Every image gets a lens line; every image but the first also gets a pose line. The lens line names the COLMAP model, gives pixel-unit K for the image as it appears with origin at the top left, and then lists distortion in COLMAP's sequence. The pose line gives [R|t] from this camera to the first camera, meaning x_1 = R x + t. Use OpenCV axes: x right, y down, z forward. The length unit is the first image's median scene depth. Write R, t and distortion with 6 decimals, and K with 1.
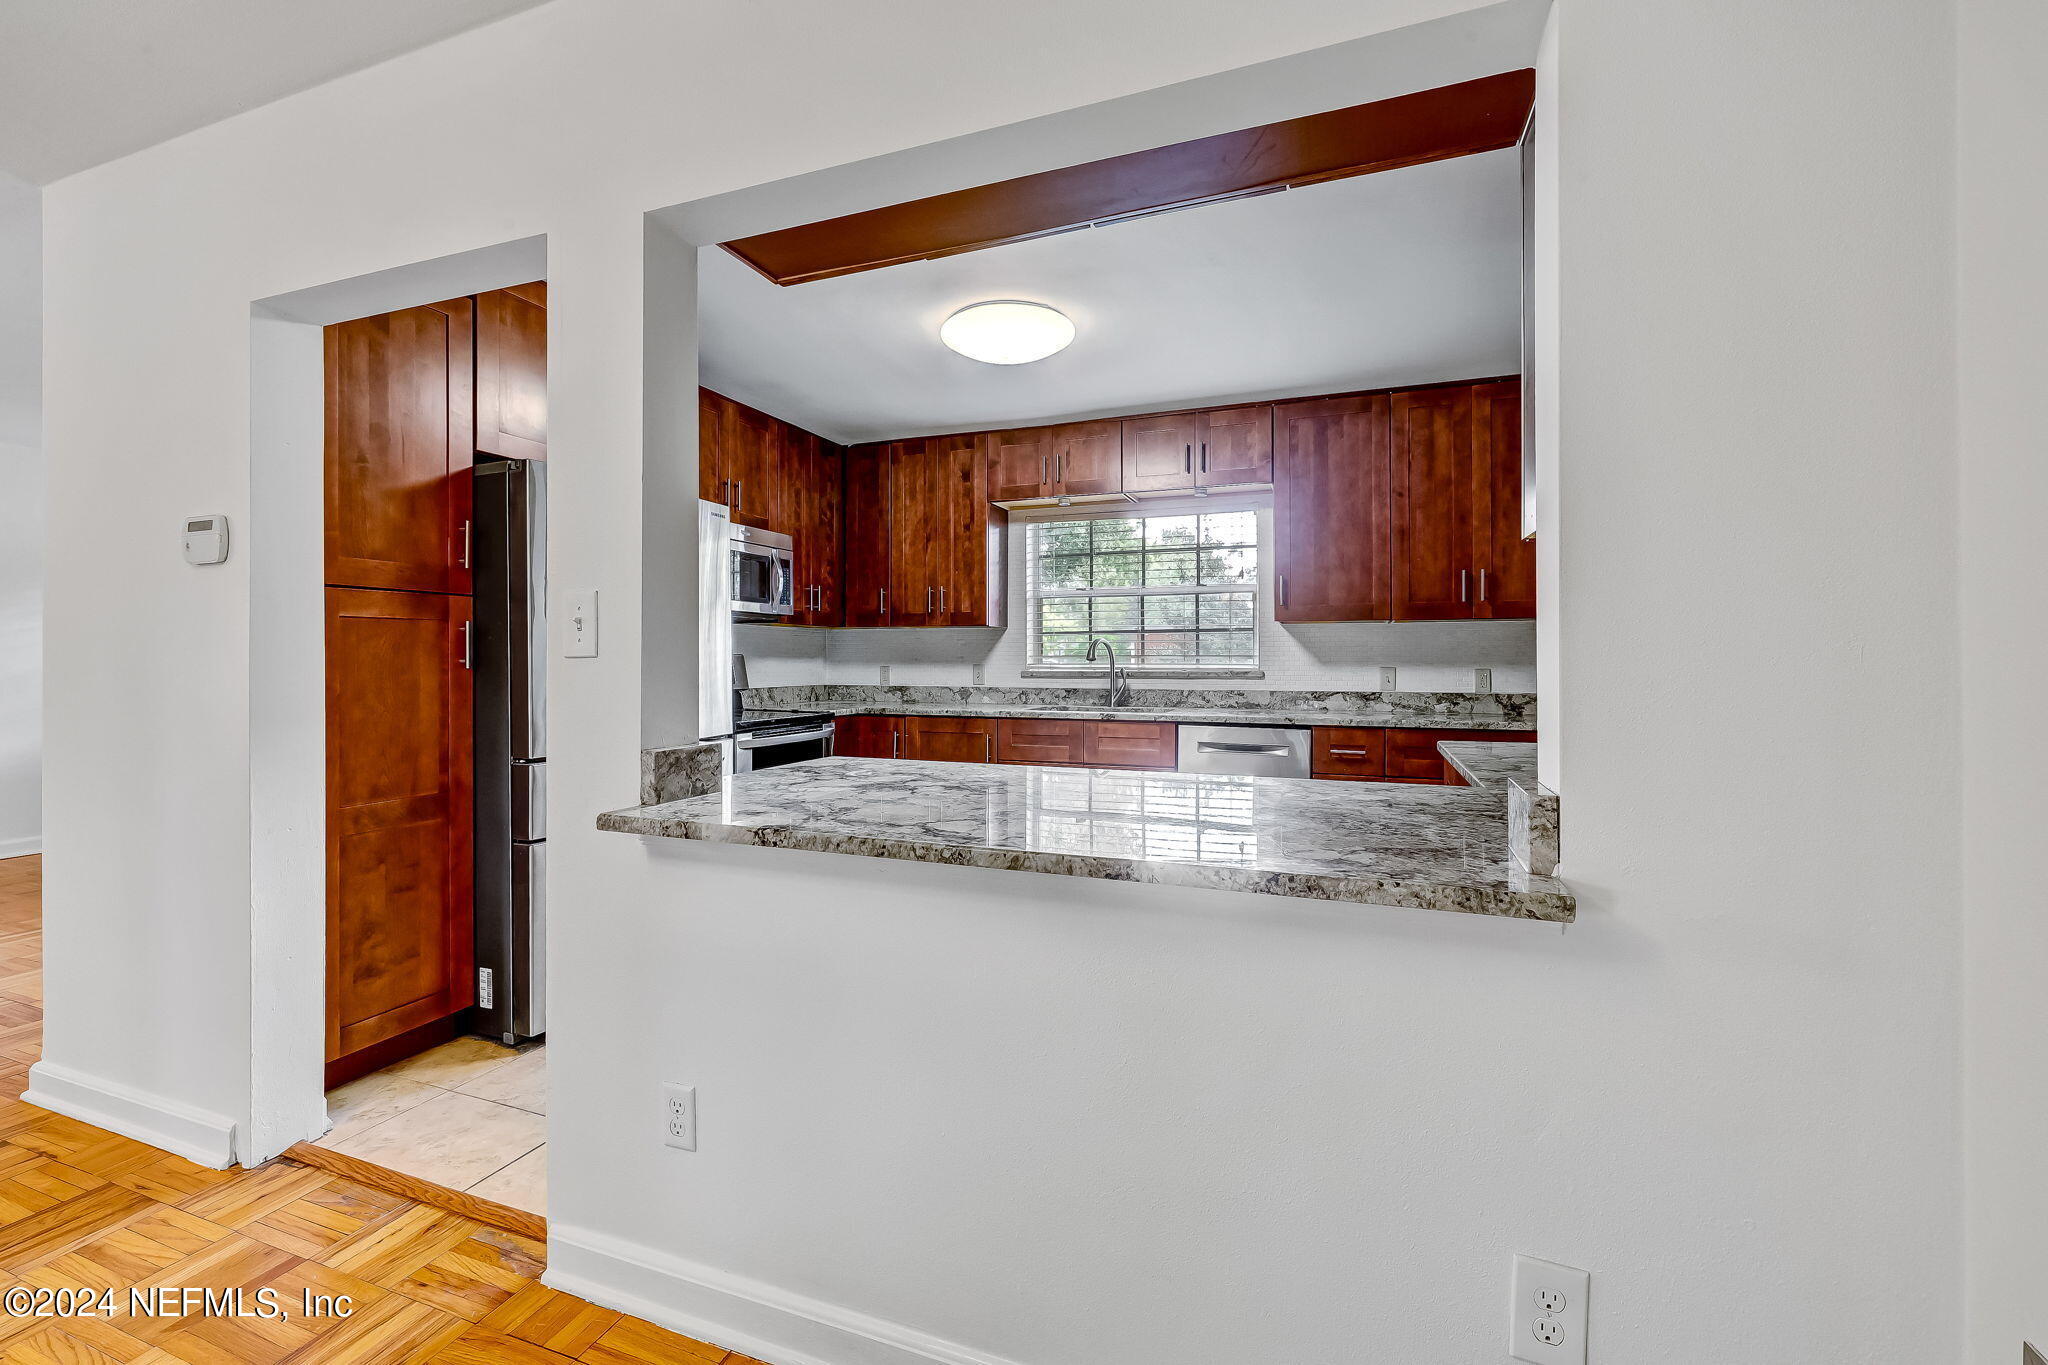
lens RADIAL K [[870.5, 0, 1033.5], [0, 870.5, 660.8], [0, 0, 1]] dist [-0.004424, 0.004248]
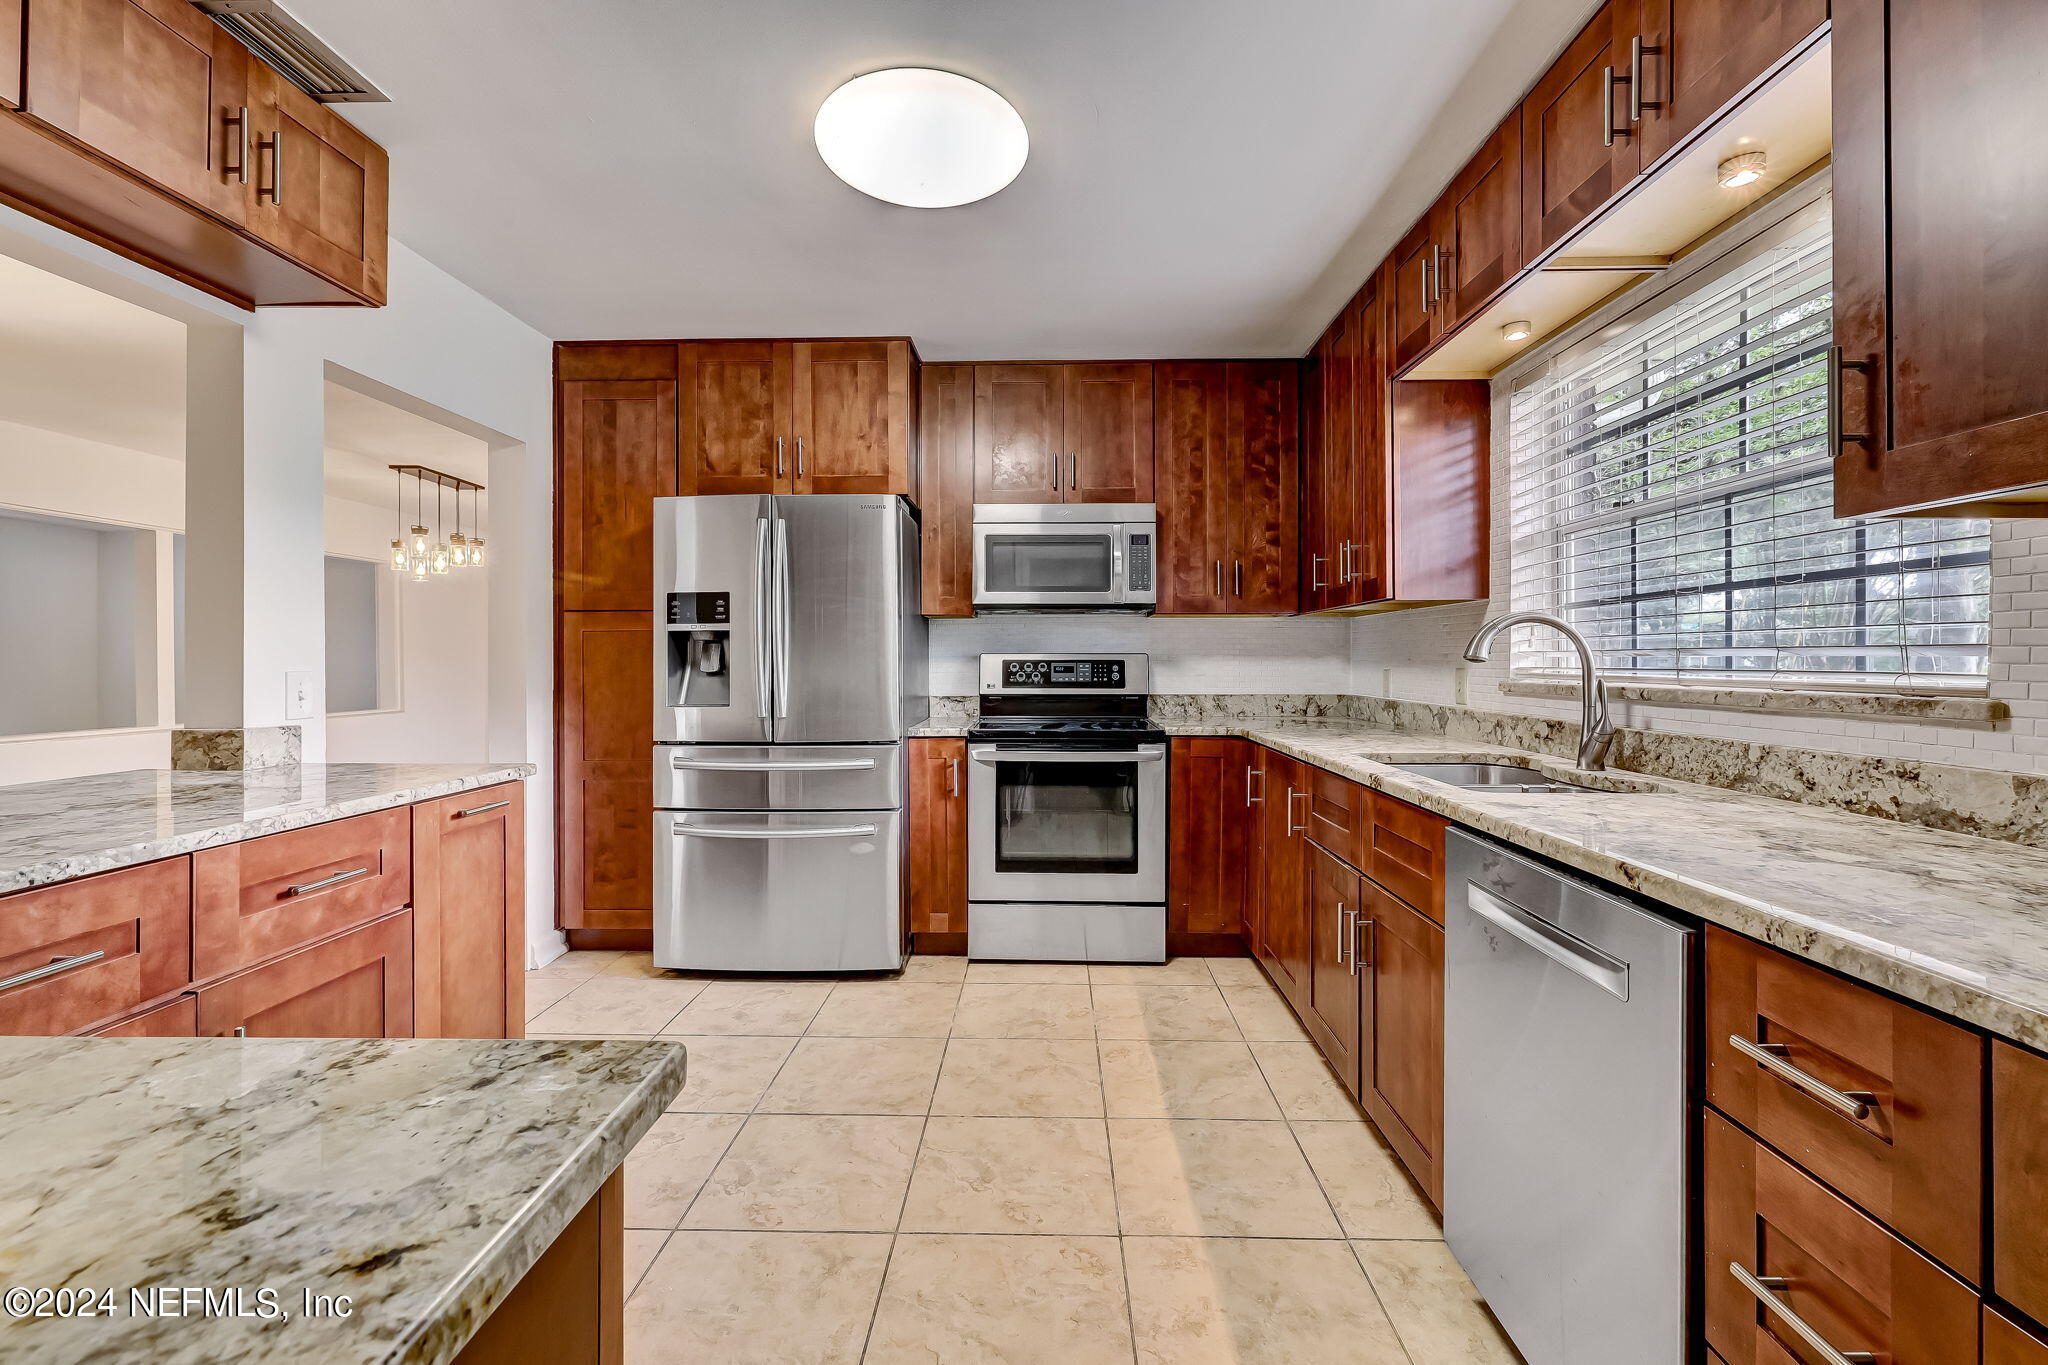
lens RADIAL K [[870.5, 0, 1020.6], [0, 870.5, 664.9], [0, 0, 1]] dist [-0.004424, 0.004248]
pose [[0.316516, 0.003878, -0.948579, 0.462210], [-0.000086, 0.999992, 0.004059, 0.000068], [0.948587, -0.001203, 0.316514, 0.679420]]
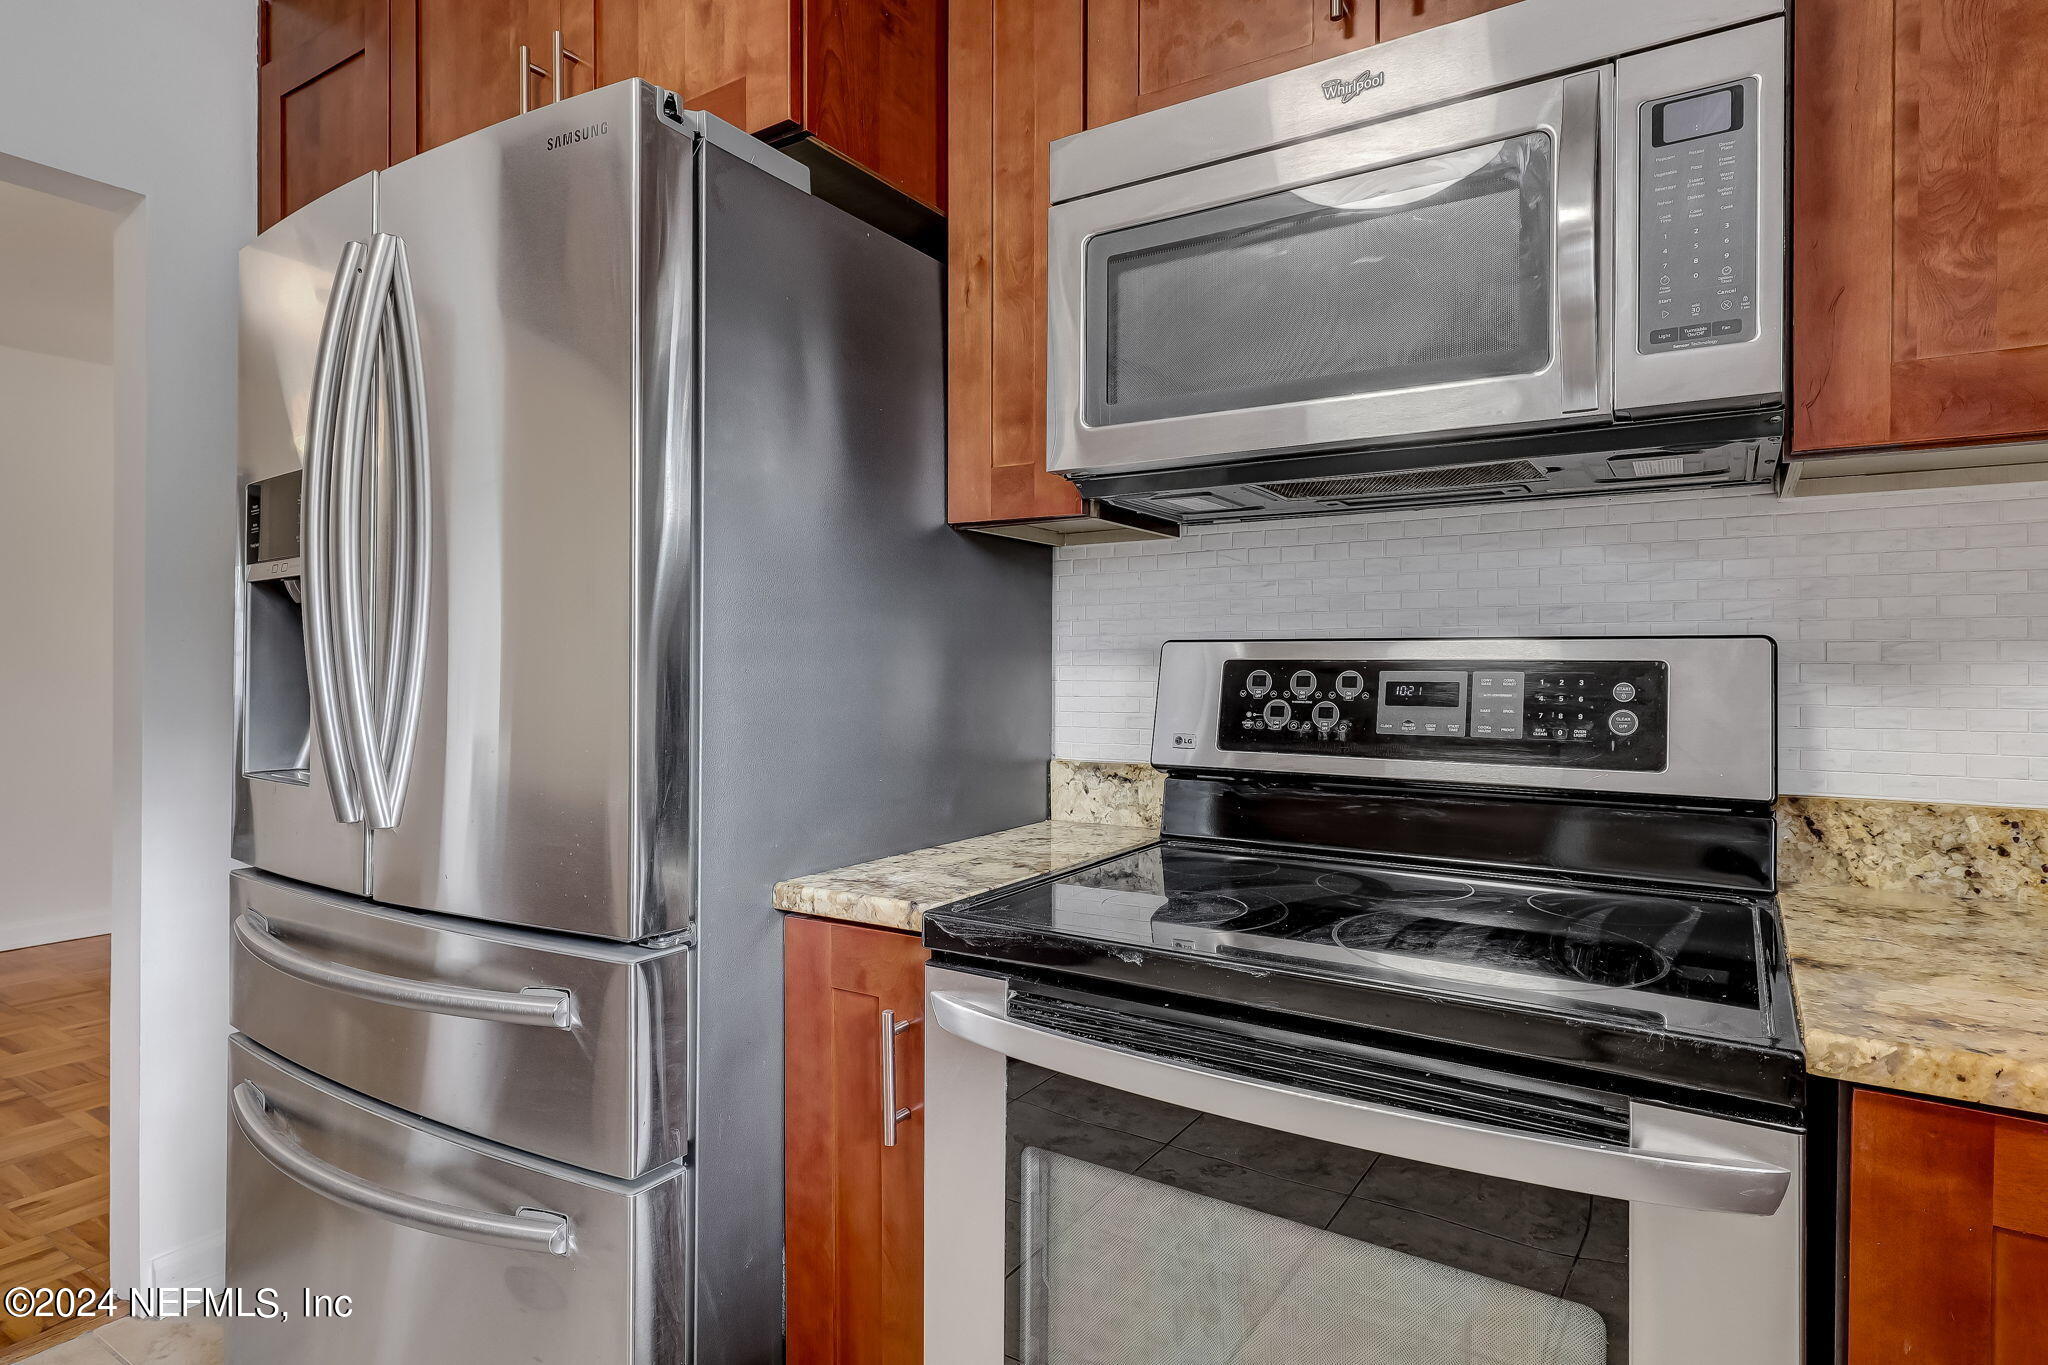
lens RADIAL K [[1109.8, 0, 1019.2], [0, 1109.8, 661.6], [0, 0, 1]] dist [0.003307, 0.000197]
pose [[-0.214687, -0.005205, -0.976669, -0.034978], [-0.004033, 0.999982, -0.004442, 0.000792], [0.976675, 0.002985, -0.214704, 0.964361]]
